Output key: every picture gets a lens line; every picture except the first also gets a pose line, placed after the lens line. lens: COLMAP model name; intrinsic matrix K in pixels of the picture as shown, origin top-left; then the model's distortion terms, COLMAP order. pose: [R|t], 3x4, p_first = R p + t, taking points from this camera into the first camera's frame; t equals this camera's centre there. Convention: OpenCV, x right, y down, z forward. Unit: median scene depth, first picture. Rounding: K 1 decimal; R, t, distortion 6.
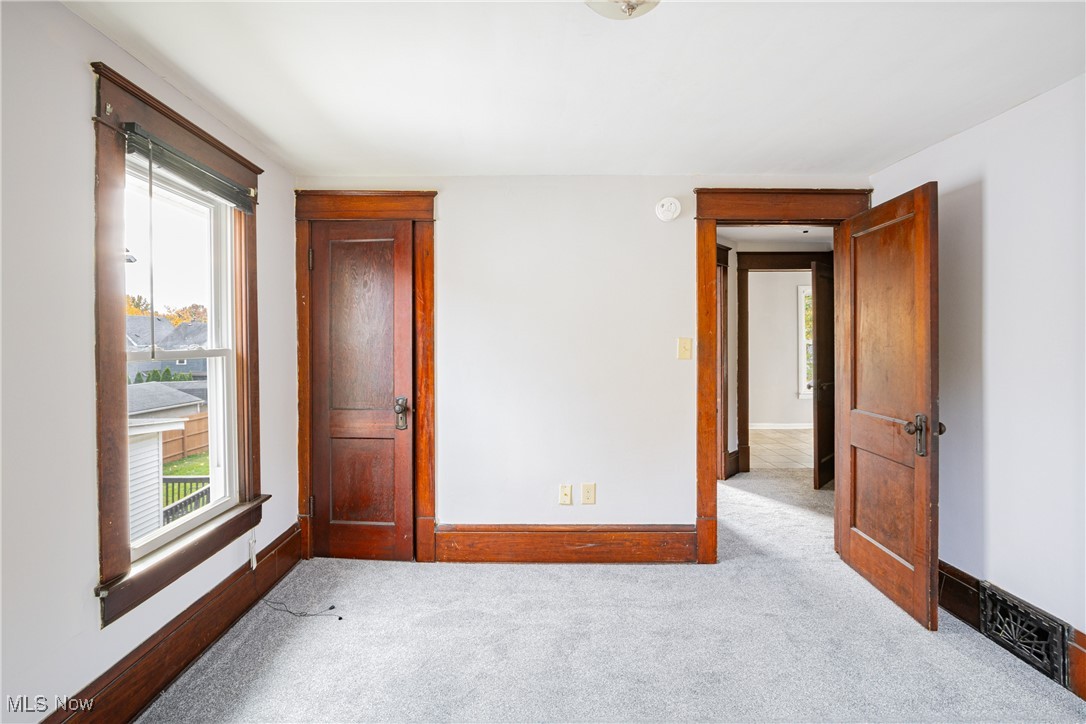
lens RADIAL K [[500.7, 0, 537.4], [0, 500.7, 356.5], [0, 0, 1]] dist [-0.019974, 0.000422]
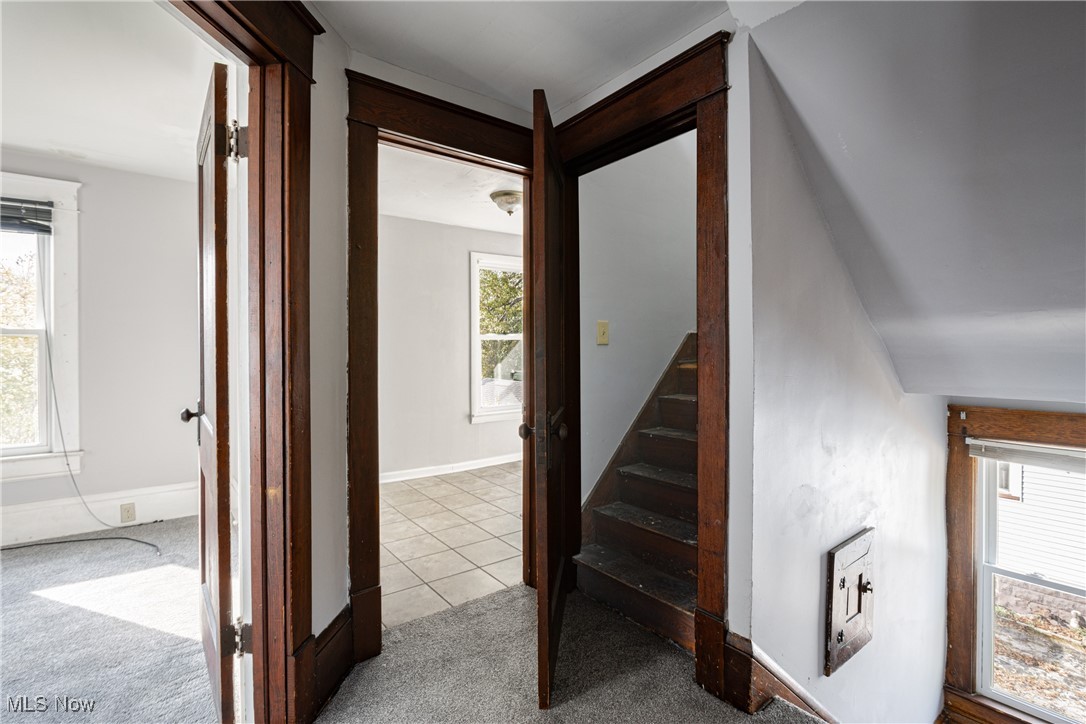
lens RADIAL K [[500.7, 0, 545.1], [0, 500.7, 360.2], [0, 0, 1]] dist [-0.019974, 0.000422]
pose [[0.789314, 0.003564, 0.613980, 0.287363], [-0.003196, 0.999993, -0.001696, 0.003839], [-0.613982, -0.000624, 0.789320, 0.613524]]
